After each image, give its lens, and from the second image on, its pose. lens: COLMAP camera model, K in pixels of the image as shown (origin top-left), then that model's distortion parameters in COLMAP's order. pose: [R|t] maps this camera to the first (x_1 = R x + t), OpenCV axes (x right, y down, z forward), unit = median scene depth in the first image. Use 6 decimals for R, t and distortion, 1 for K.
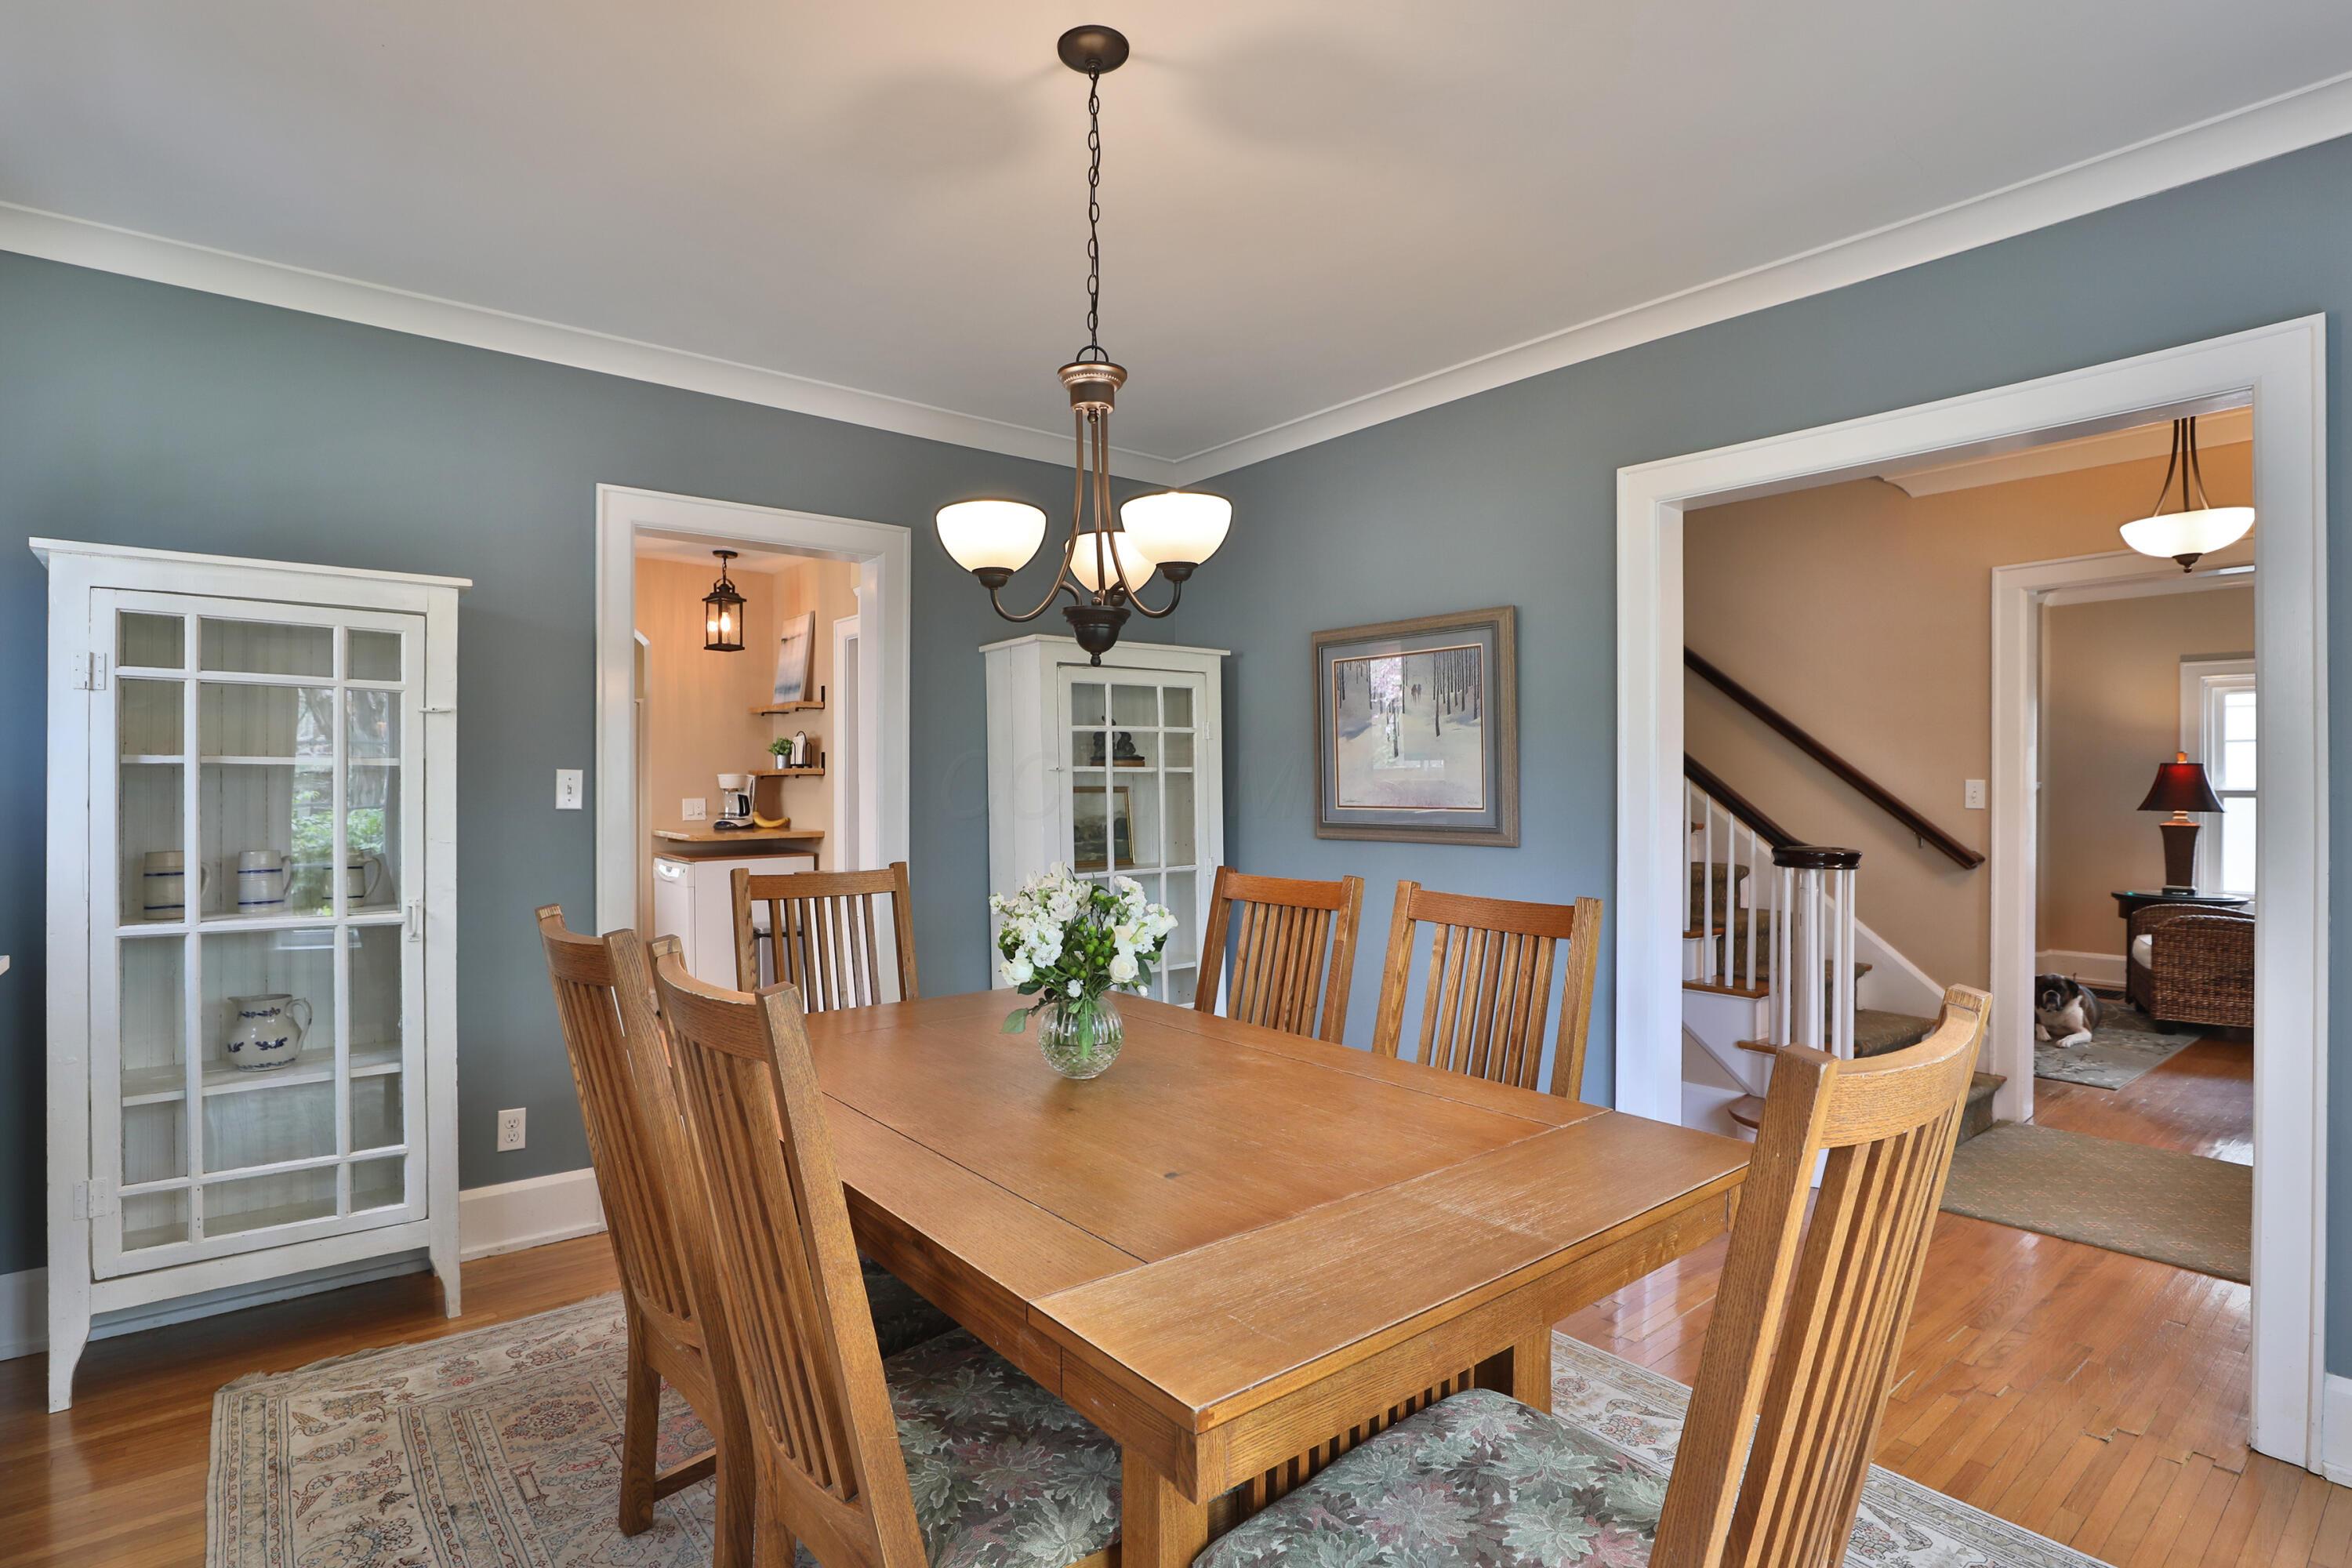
lens RADIAL K [[1172.1, 0, 1187.8], [0, 1172.1, 788.4], [0, 0, 1]] dist [-0.035361, 0.000298]
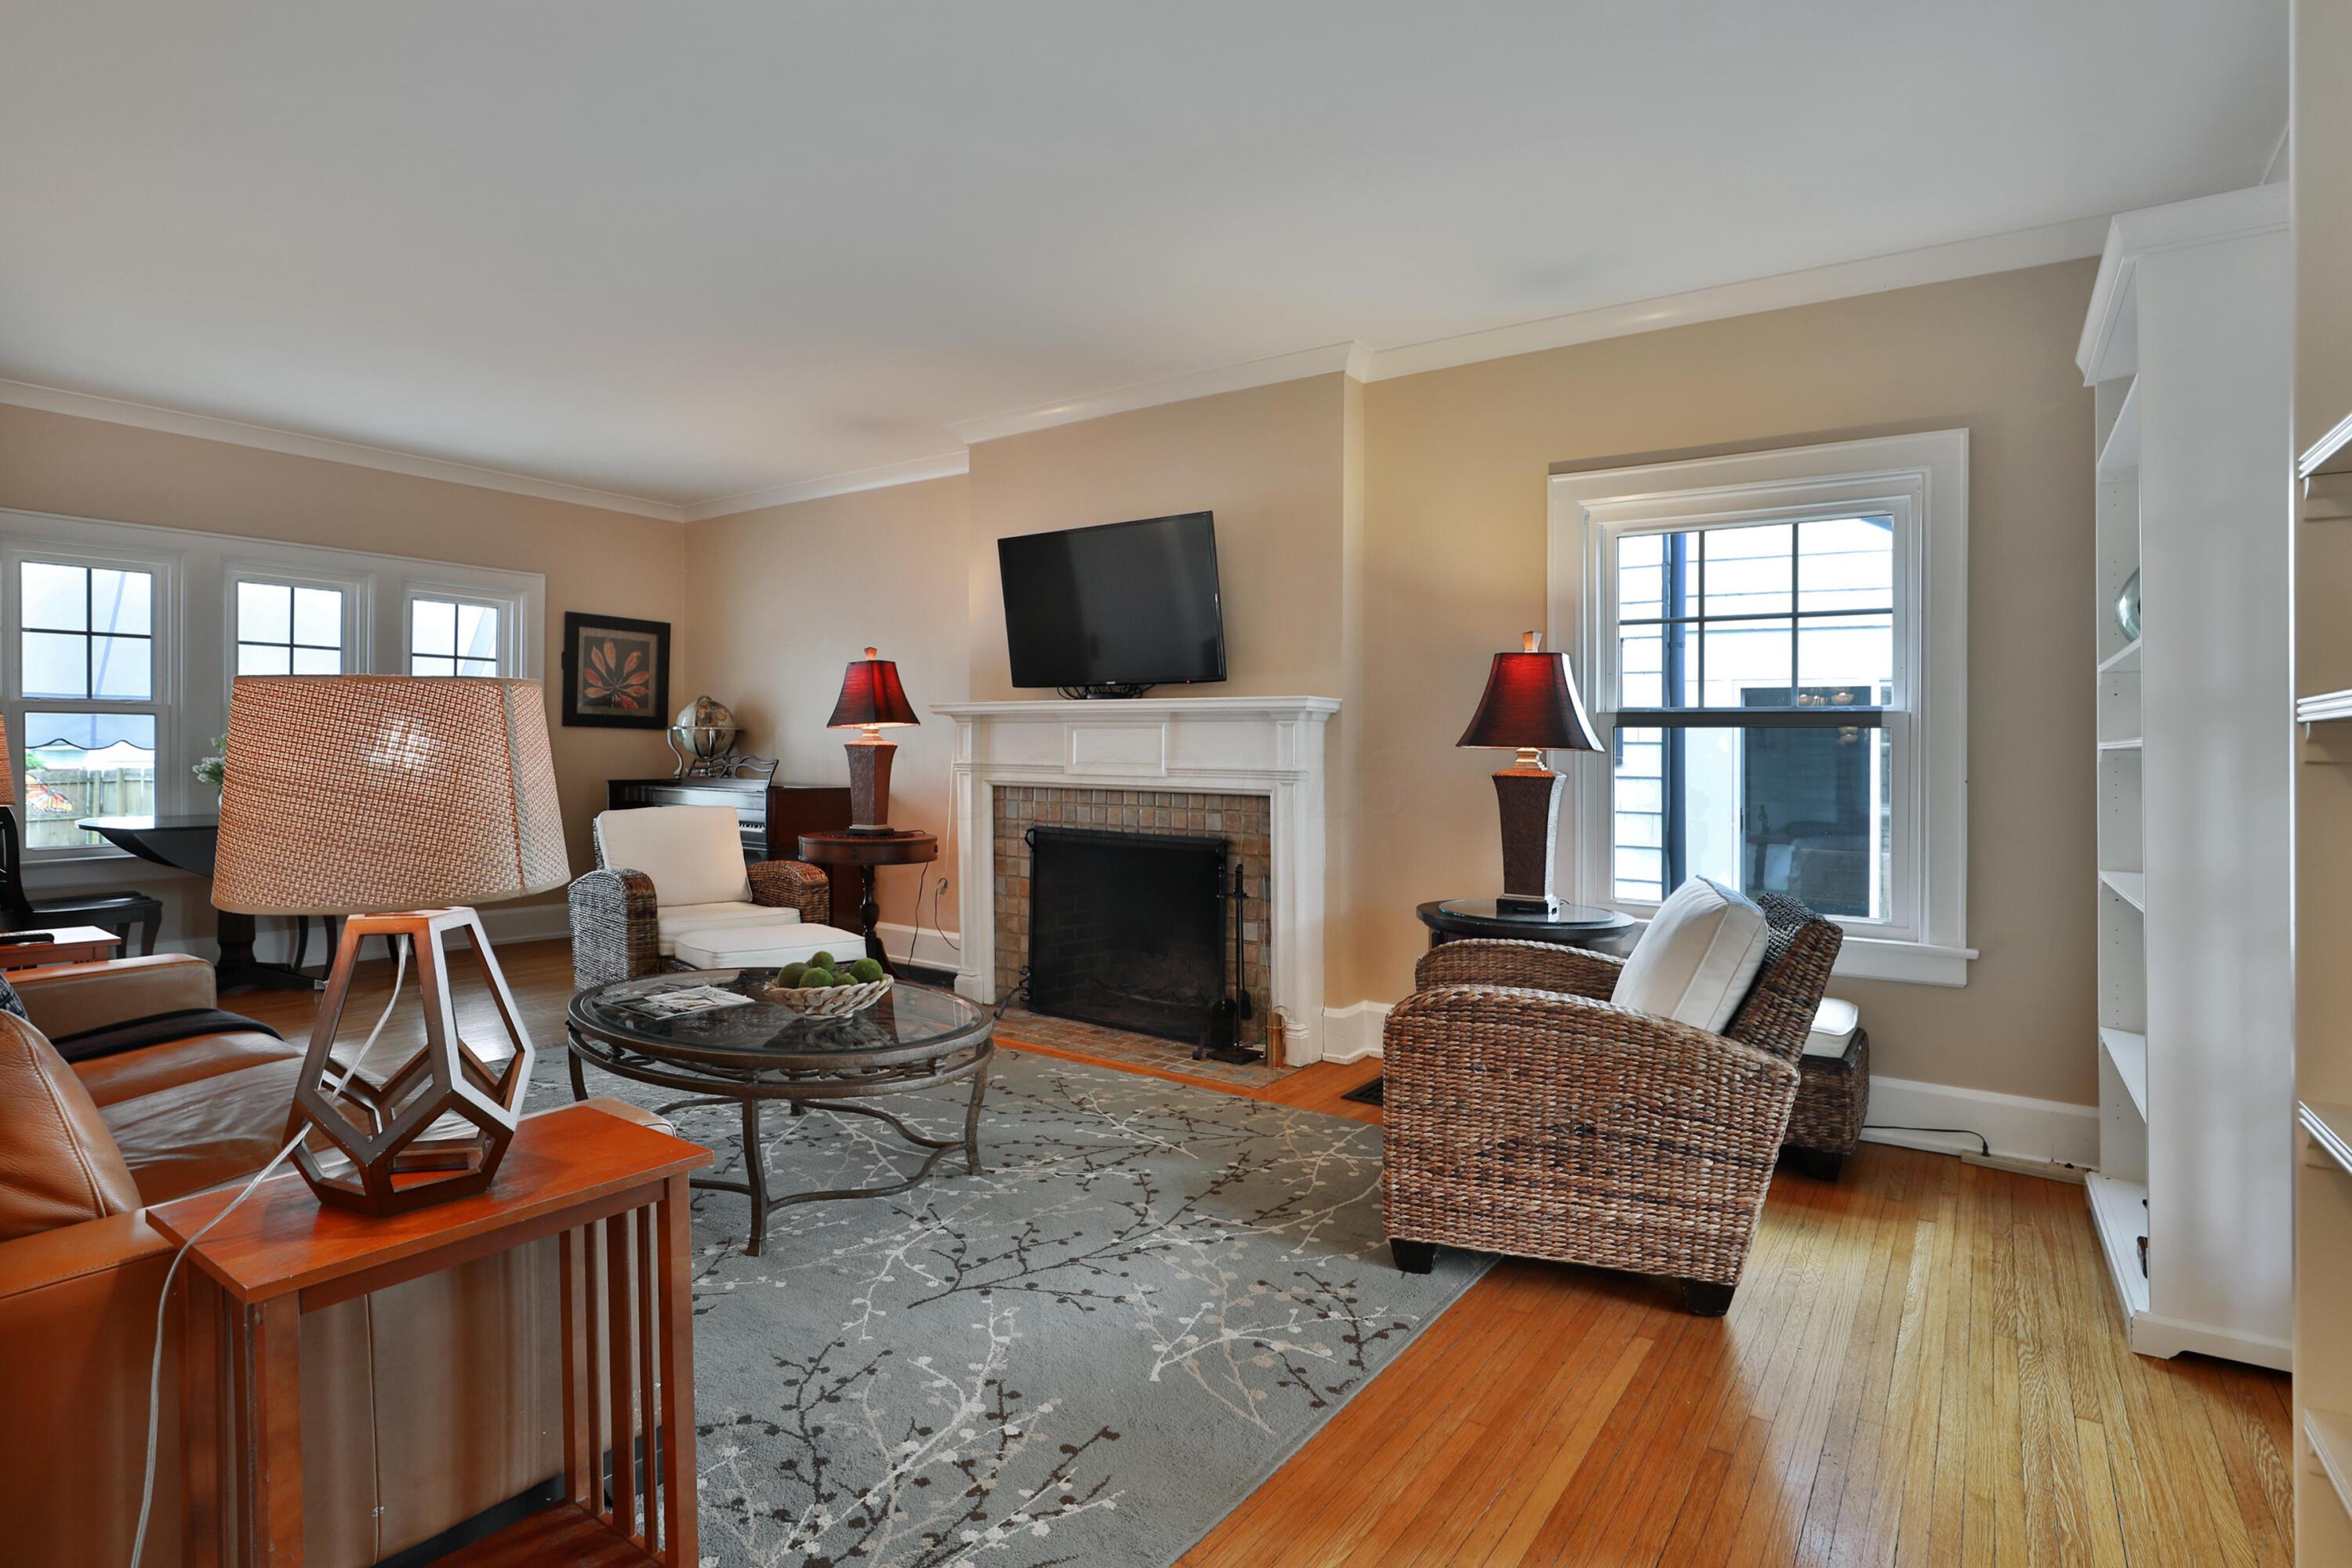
lens RADIAL K [[1172.1, 0, 1174.6], [0, 1172.1, 768.3], [0, 0, 1]] dist [-0.035361, 0.000298]
pose [[0.963088, 0.002374, 0.269178, 0.578193], [-0.002648, 0.999996, 0.000653, 0.029840], [-0.269175, -0.001341, 0.963090, 0.540352]]
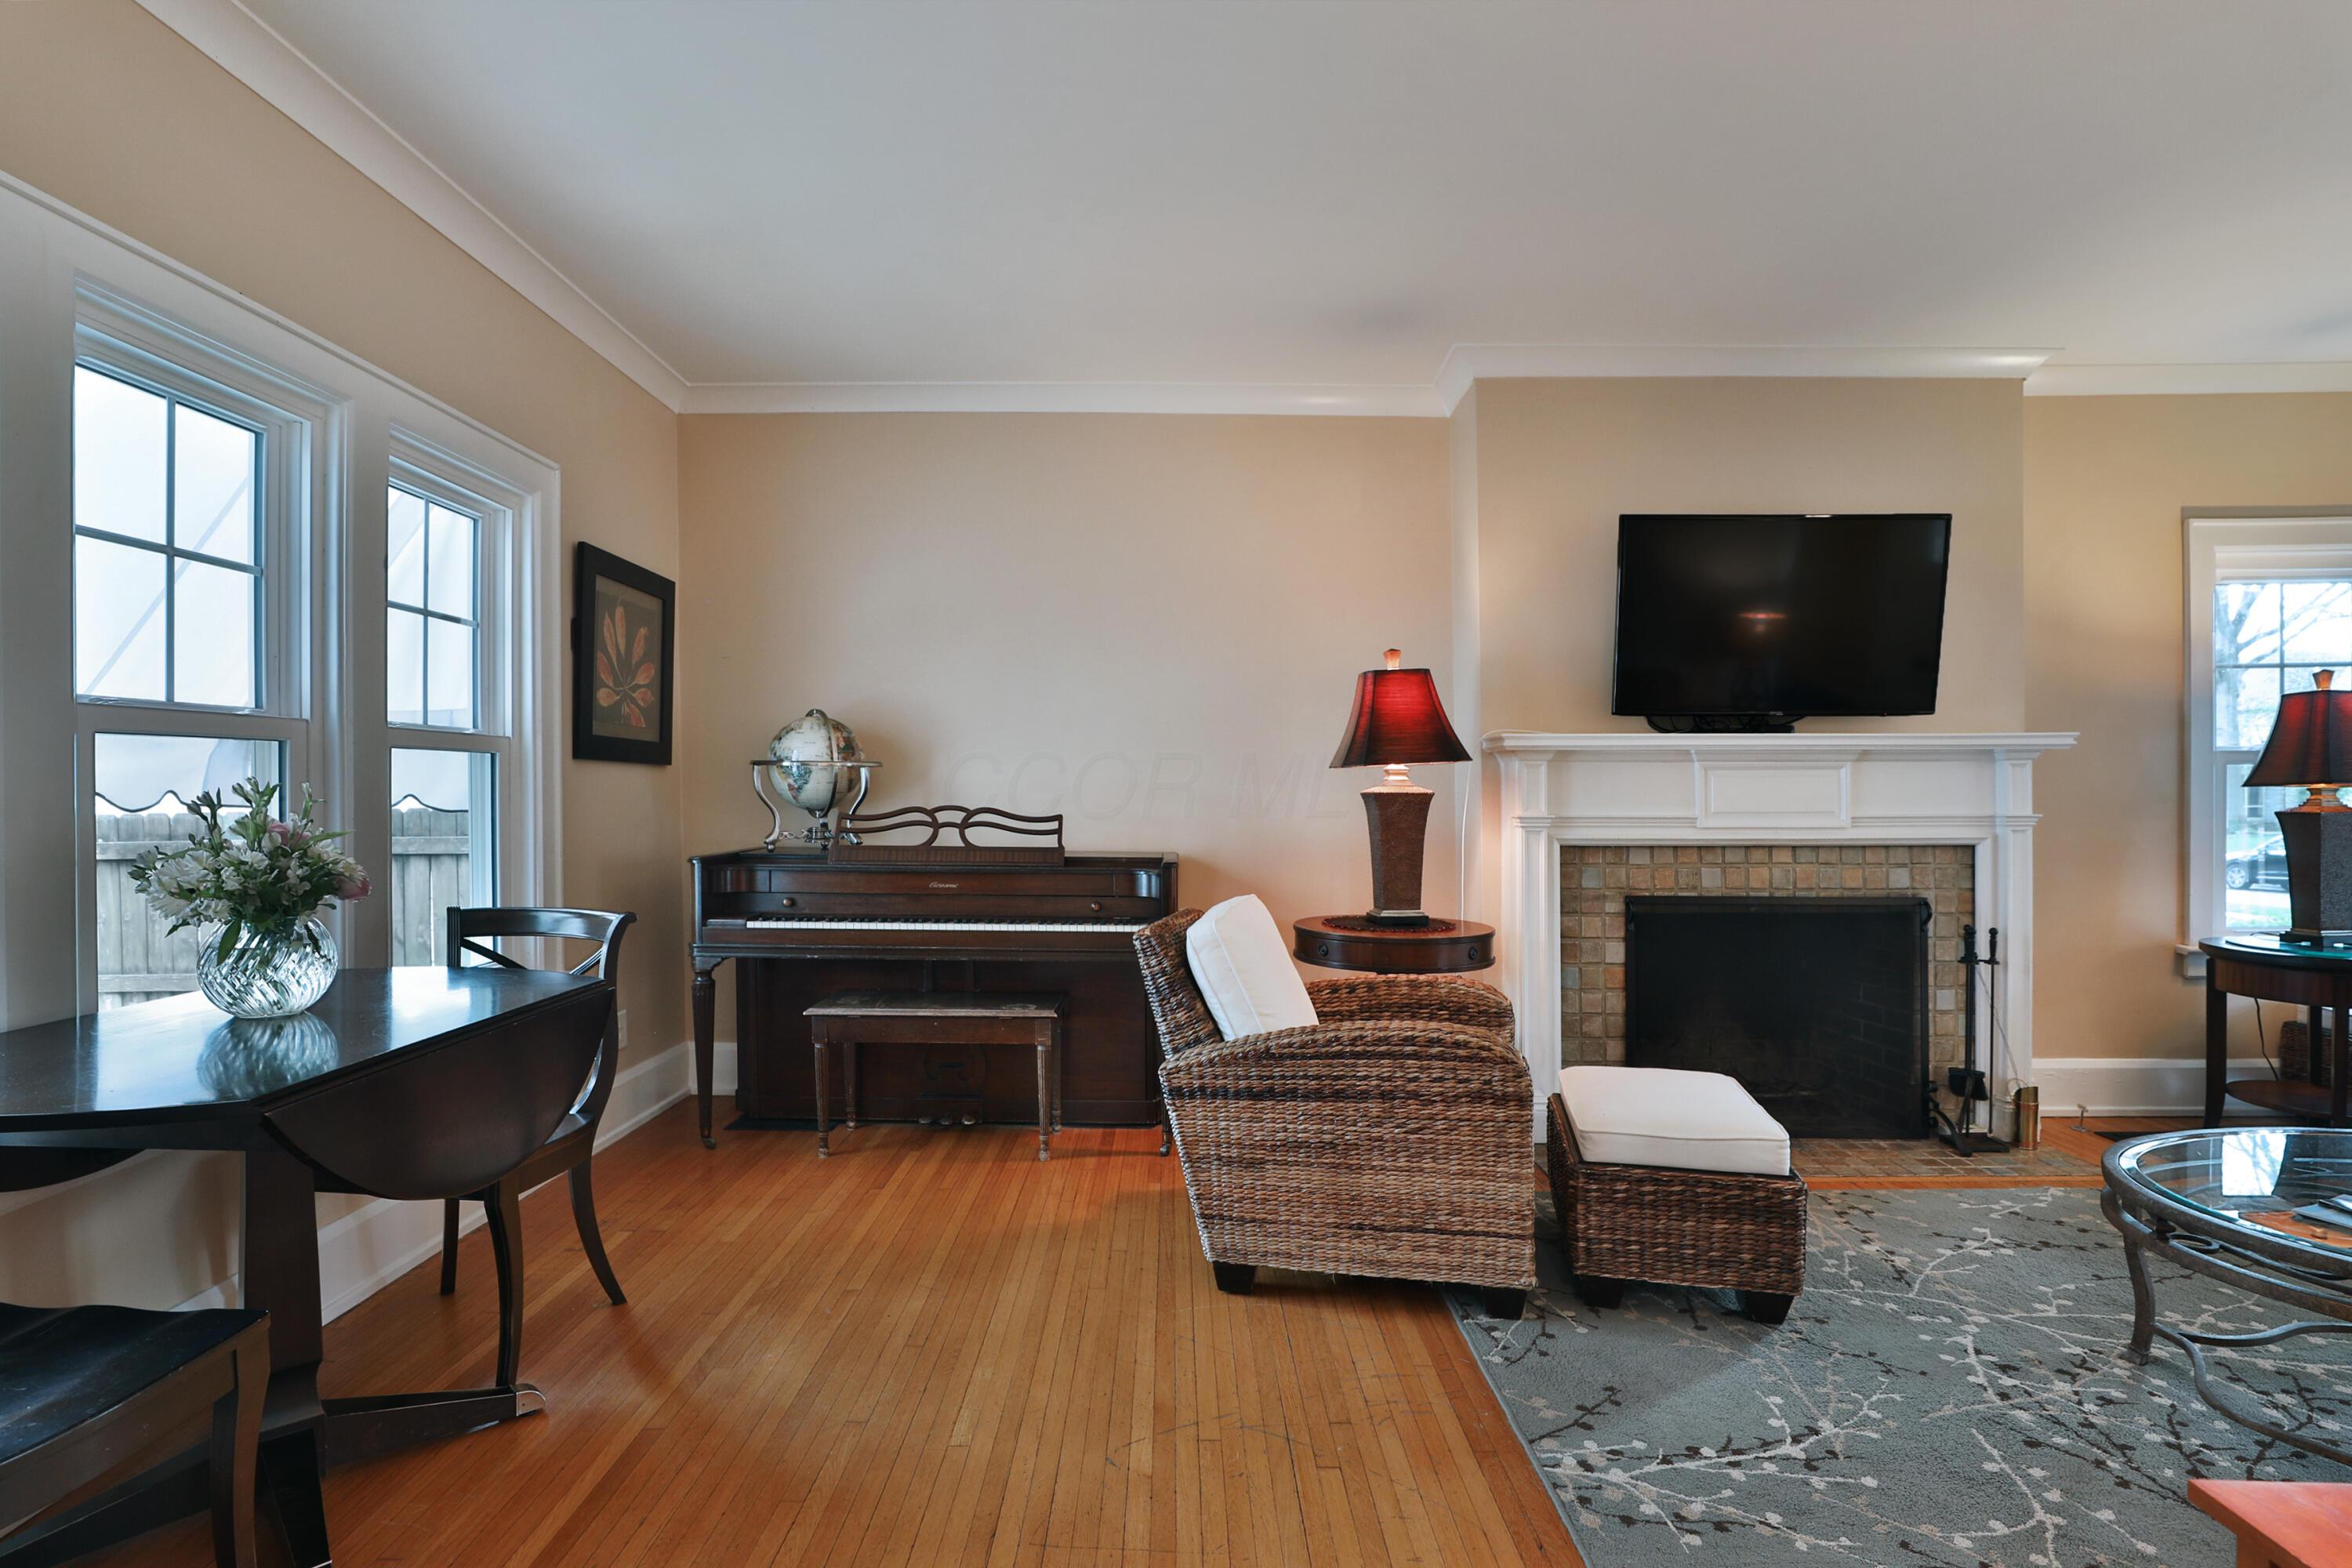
lens RADIAL K [[1127.7, 0, 1175.9], [0, 1127.7, 771.9], [0, 0, 1]] dist [-0.016822, 0.000904]
pose [[0.645013, -0.012304, 0.764072, 0.412266], [0.013277, 0.999900, 0.004893, 0.019235], [-0.764056, 0.006989, 0.645112, 0.748216]]
